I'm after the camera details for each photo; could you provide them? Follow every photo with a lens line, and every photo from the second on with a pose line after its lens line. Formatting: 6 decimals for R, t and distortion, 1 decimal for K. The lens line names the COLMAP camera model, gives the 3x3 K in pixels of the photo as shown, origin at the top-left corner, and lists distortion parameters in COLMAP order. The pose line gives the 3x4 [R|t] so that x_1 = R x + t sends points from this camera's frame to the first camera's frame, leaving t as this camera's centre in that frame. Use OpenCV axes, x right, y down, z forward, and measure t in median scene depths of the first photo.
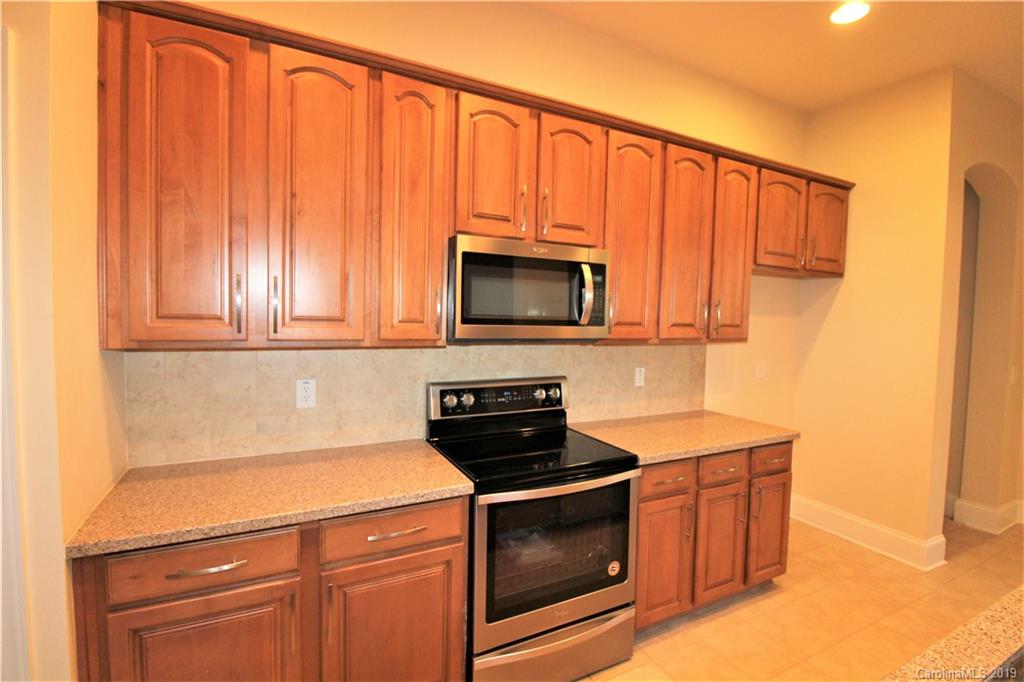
lens RADIAL K [[476.9, 0, 522.0], [0, 476.9, 335.5], [0, 0, 1]] dist [-0.013079, -0.003263]
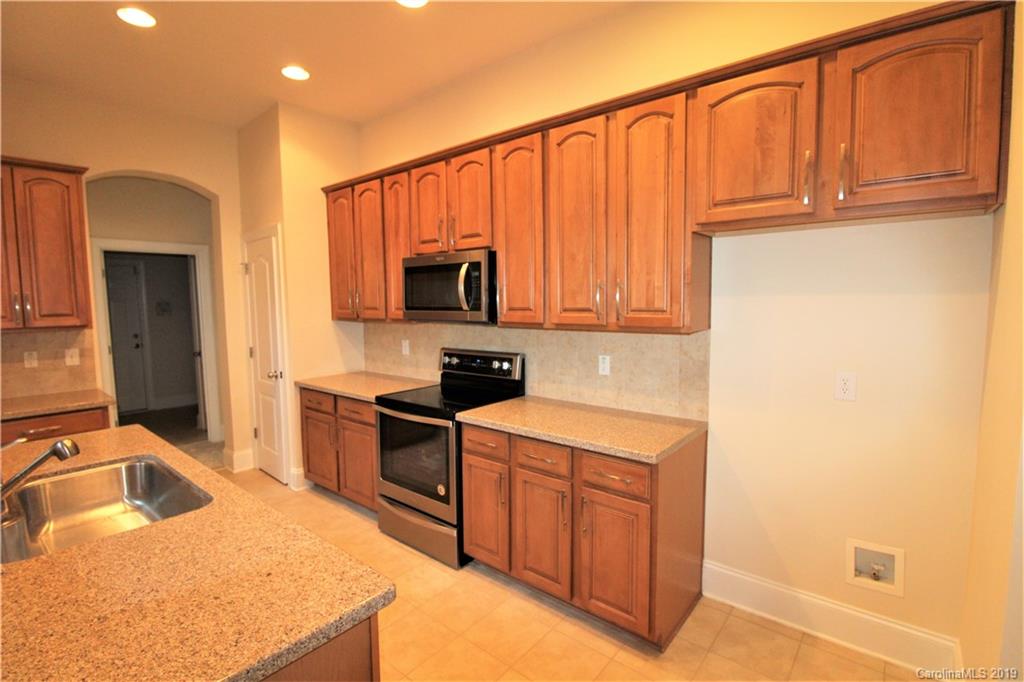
lens RADIAL K [[476.9, 0, 515.0], [0, 476.9, 338.0], [0, 0, 1]] dist [-0.013079, -0.003263]
pose [[0.387124, 0.044547, -0.920951, 1.354218], [-0.024474, 0.998977, 0.038034, 0.000862], [0.921703, 0.007816, 0.387818, 0.597255]]
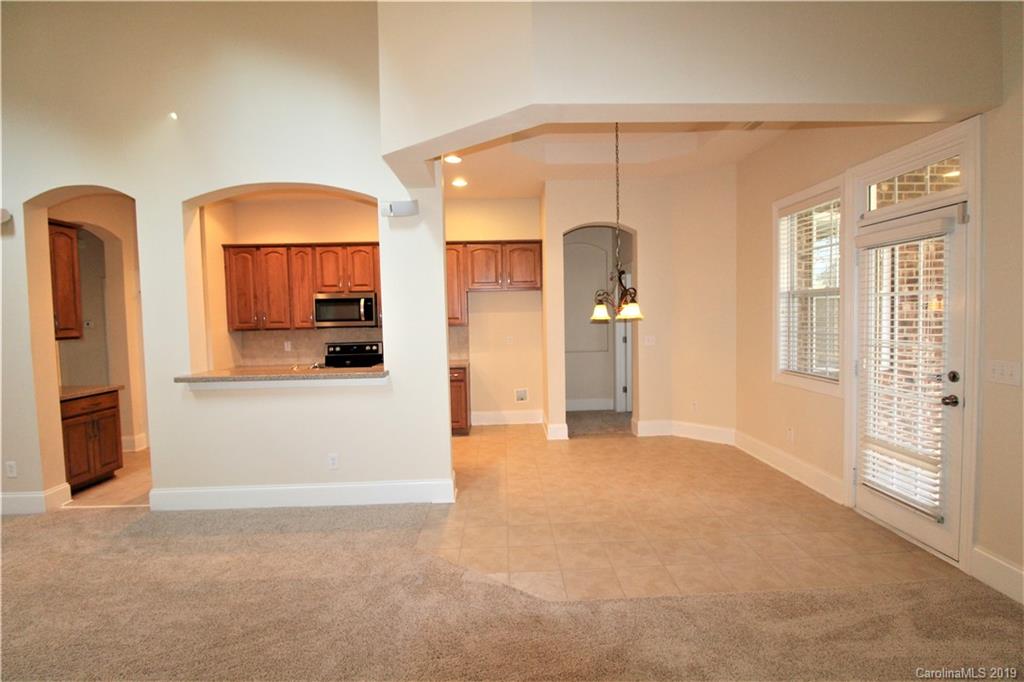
lens RADIAL K [[476.9, 0, 521.3], [0, 476.9, 338.3], [0, 0, 1]] dist [-0.013079, -0.003263]
pose [[0.906550, -0.024899, -0.421363, 2.058694], [0.025562, 0.999665, -0.004076, 0.111219], [0.421324, -0.007076, 0.906883, -1.086775]]
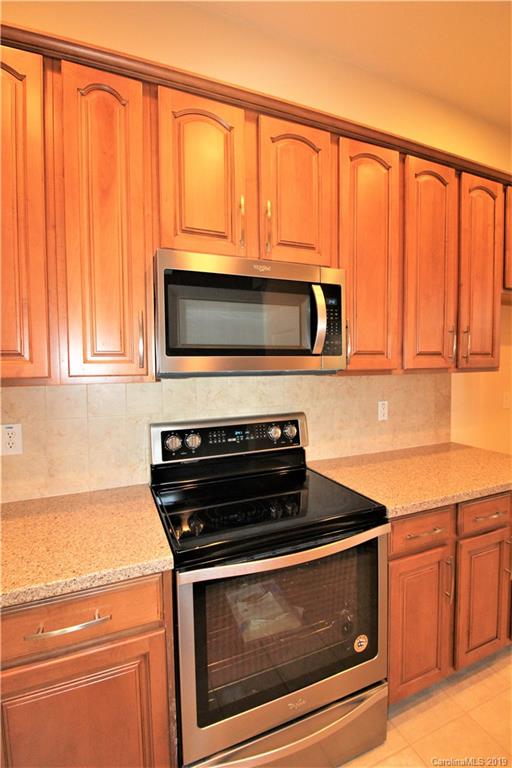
lens RADIAL K [[357.7, 0, 255.3], [0, 357.7, 377.4], [0, 0, 1]] dist [-0.013079, -0.003263]
pose [[0.995560, -0.032143, -0.088471, 0.071002], [0.031728, 0.999478, -0.006096, 0.019566], [0.088621, 0.003262, 0.996060, 0.326349]]
